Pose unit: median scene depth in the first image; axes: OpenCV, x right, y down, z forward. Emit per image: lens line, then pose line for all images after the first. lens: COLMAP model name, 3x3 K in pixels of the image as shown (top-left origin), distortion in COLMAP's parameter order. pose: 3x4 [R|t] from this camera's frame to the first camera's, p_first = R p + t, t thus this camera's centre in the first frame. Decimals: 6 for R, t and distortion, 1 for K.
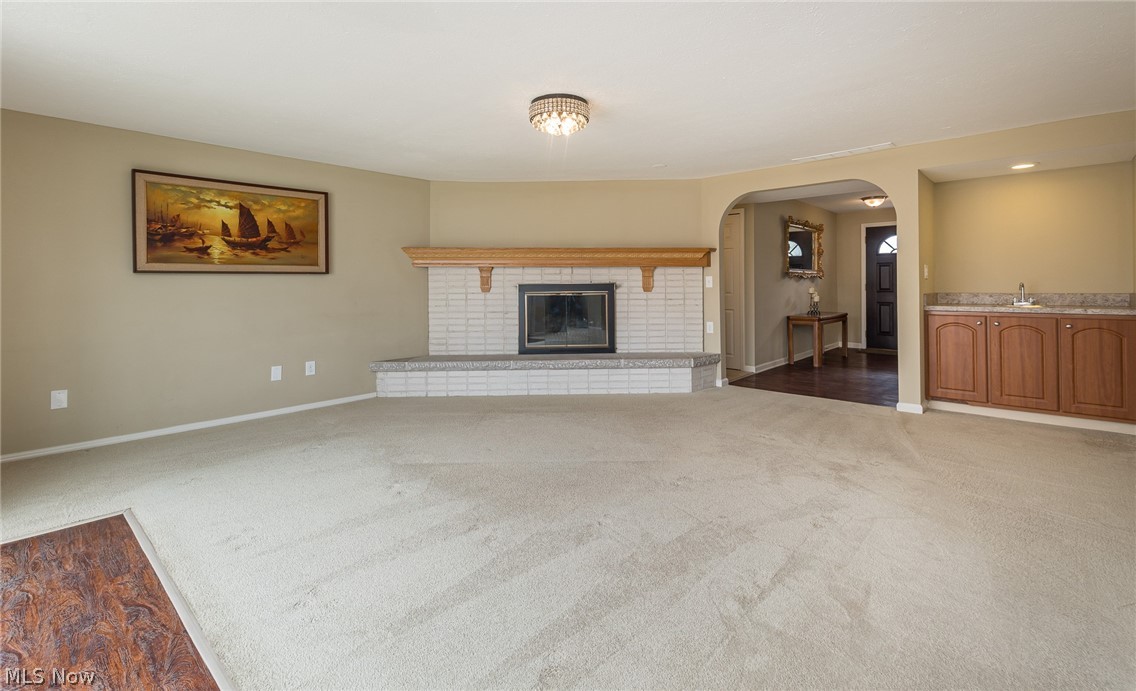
lens RADIAL K [[528.5, 0, 569.6], [0, 528.5, 281.2], [0, 0, 1]] dist [-0.000593, 0.000084]
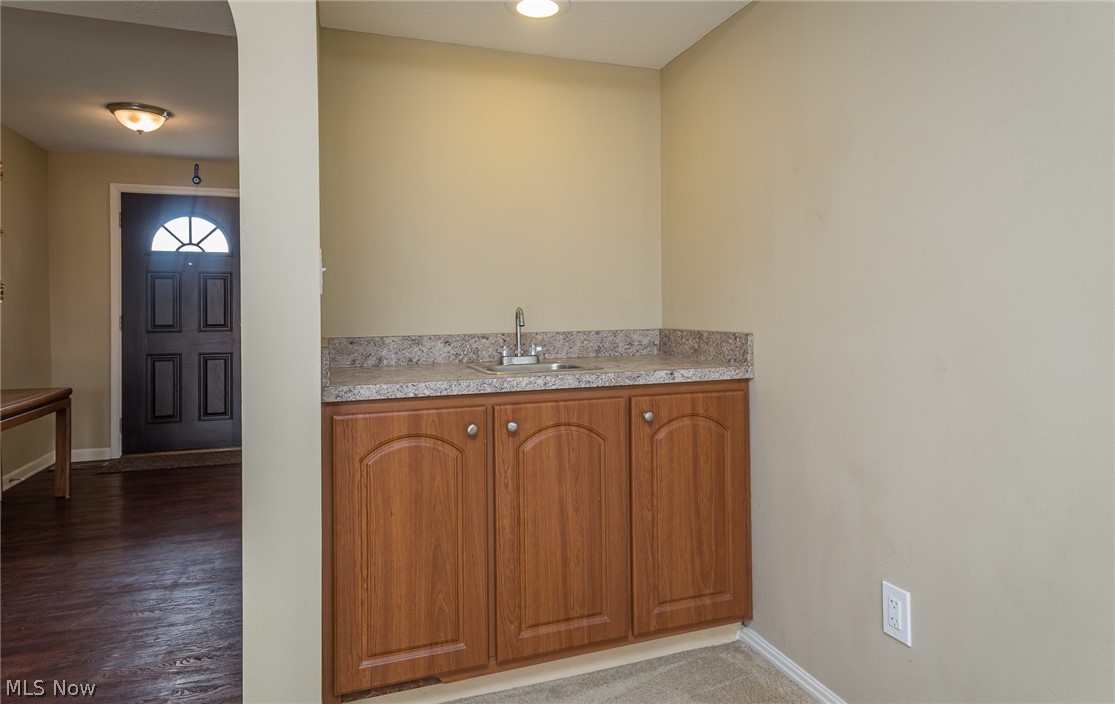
lens RADIAL K [[666.8, 0, 558.2], [0, 666.8, 308.5], [0, 0, 1]] dist [0.032953, -0.000053]
pose [[0.471560, 0.002564, 0.881830, 0.229719], [0.003962, 0.999980, -0.005026, 0.003125], [-0.881825, 0.005864, 0.471540, 0.402343]]
